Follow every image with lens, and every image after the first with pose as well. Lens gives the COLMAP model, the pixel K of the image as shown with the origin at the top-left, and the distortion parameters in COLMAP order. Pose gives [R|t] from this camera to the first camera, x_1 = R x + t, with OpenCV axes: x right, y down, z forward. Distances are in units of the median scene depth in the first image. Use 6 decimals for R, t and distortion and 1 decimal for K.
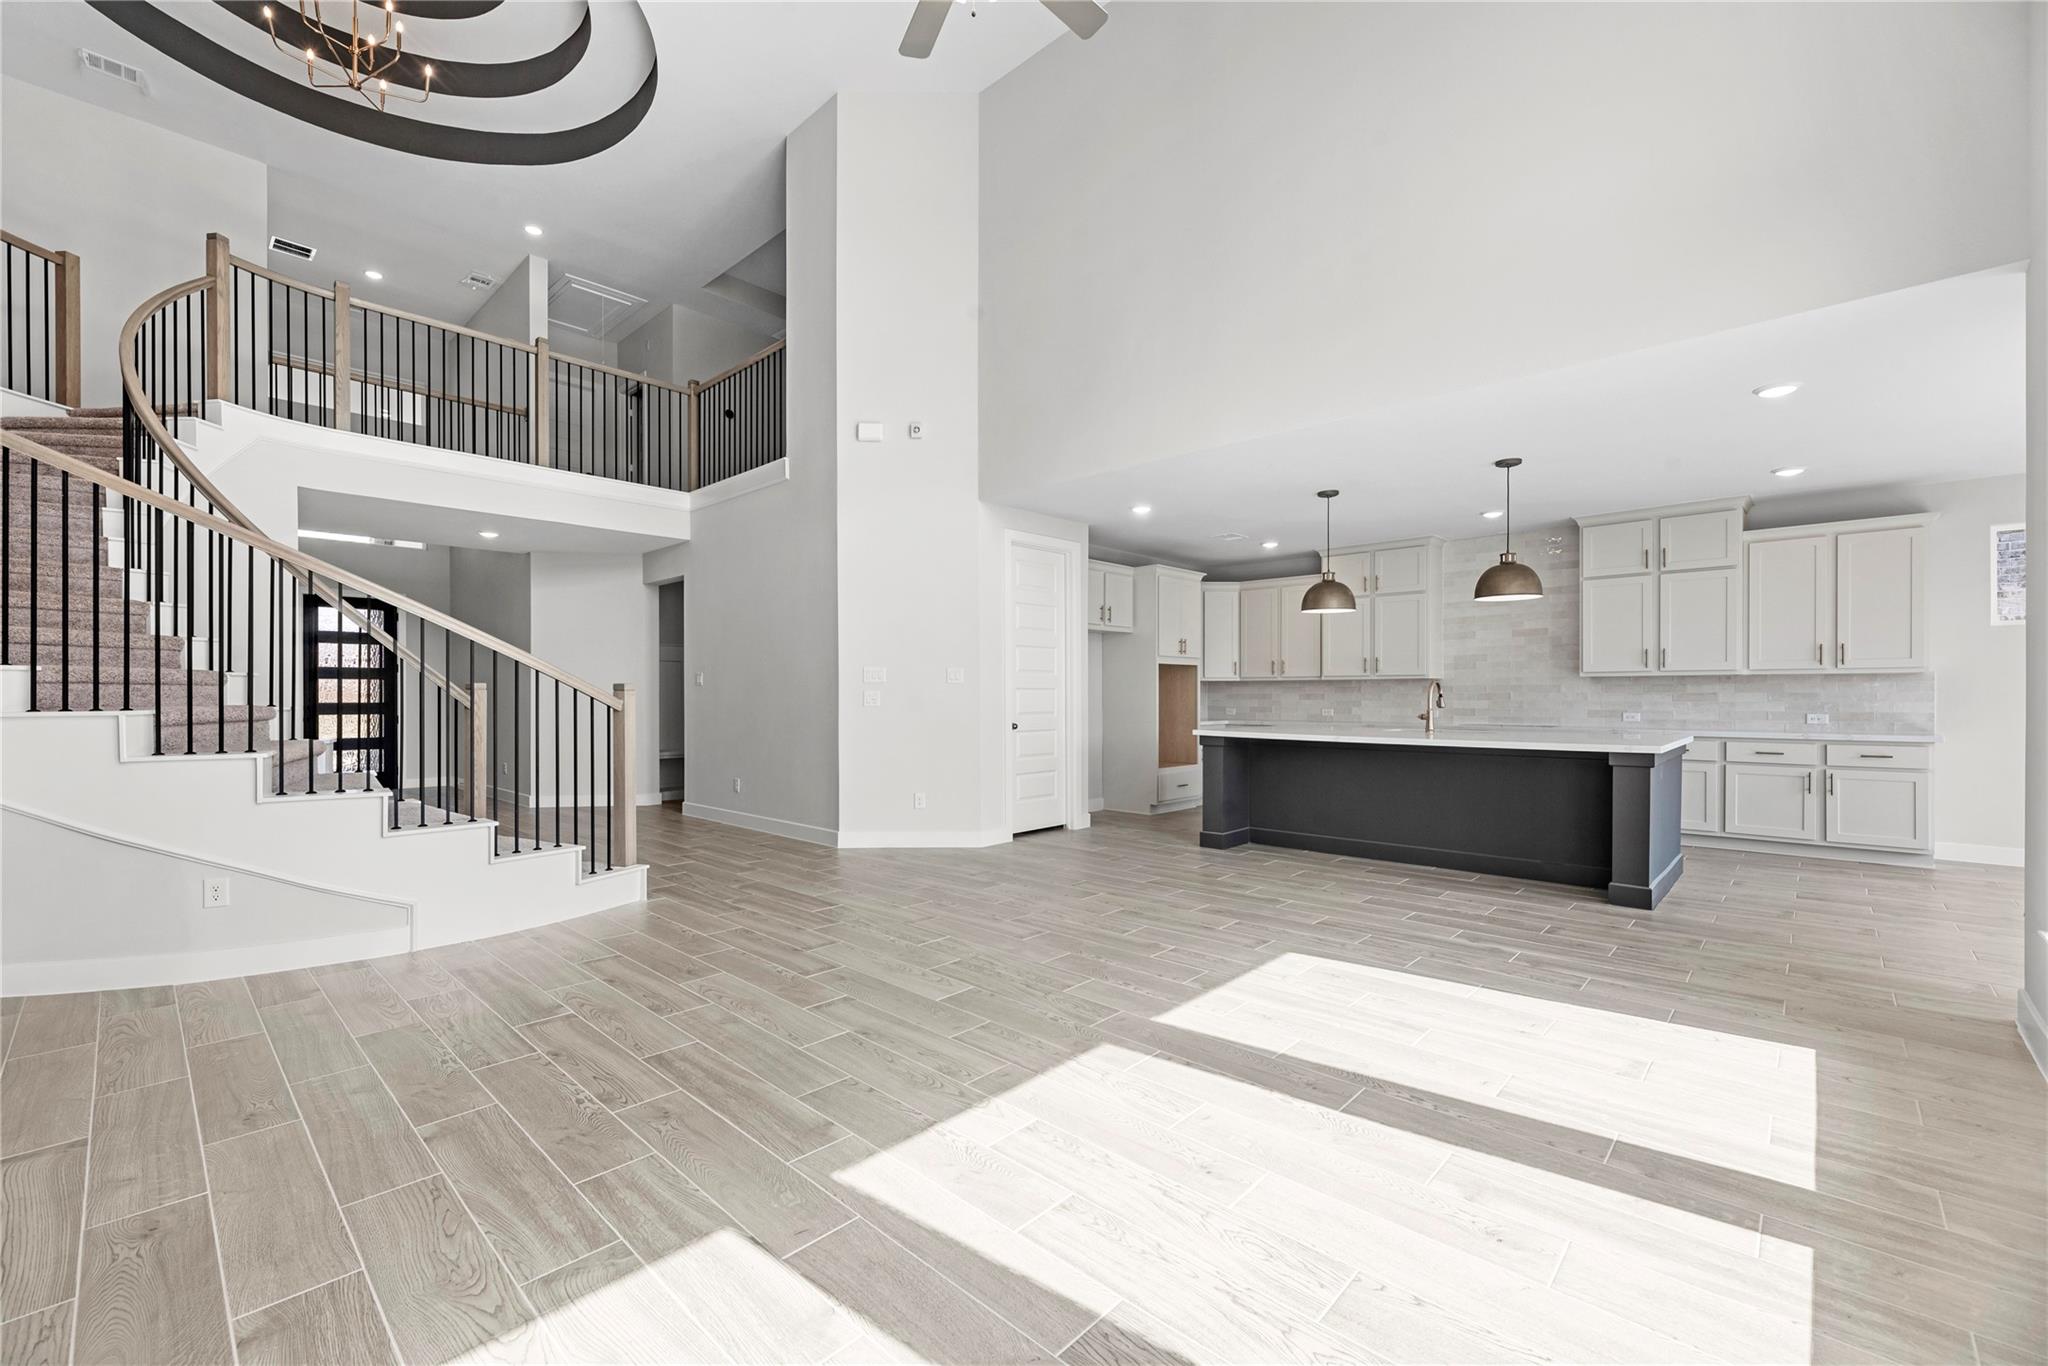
lens RADIAL K [[847.0, 0, 1009.6], [0, 847.0, 689.9], [0, 0, 1]] dist [-0.000245, 0.000201]
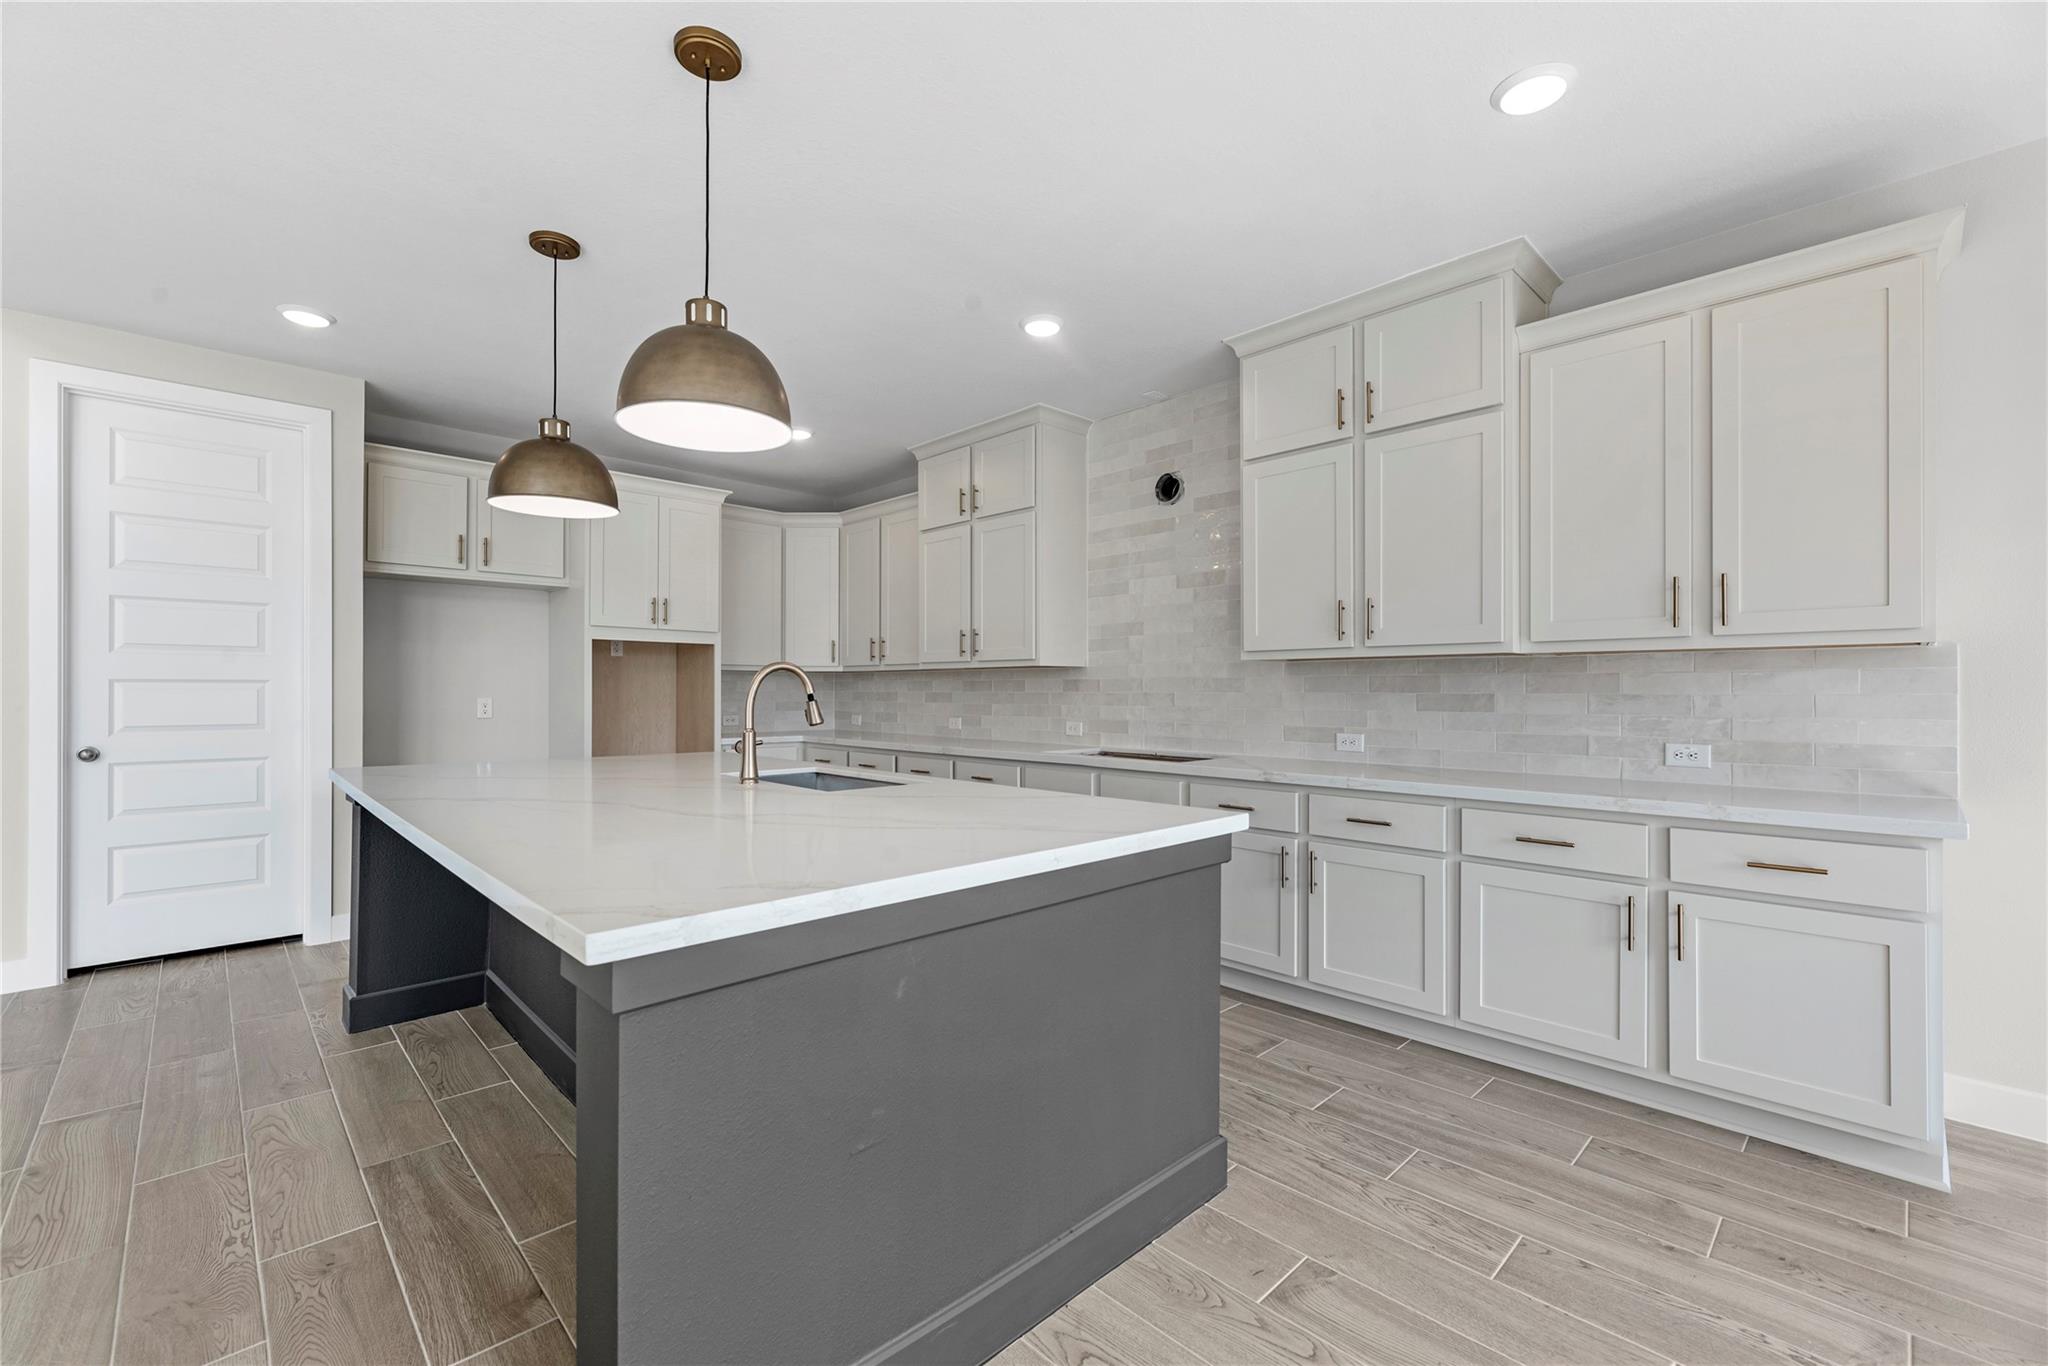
lens RADIAL K [[847.0, 0, 1043.2], [0, 847.0, 682.6], [0, 0, 1]] dist [-0.000245, 0.000201]
pose [[0.999243, 0.003556, -0.038743, 0.606895], [-0.003783, 0.999976, -0.005782, 0.000881], [0.038722, 0.005925, 0.999232, 0.525417]]
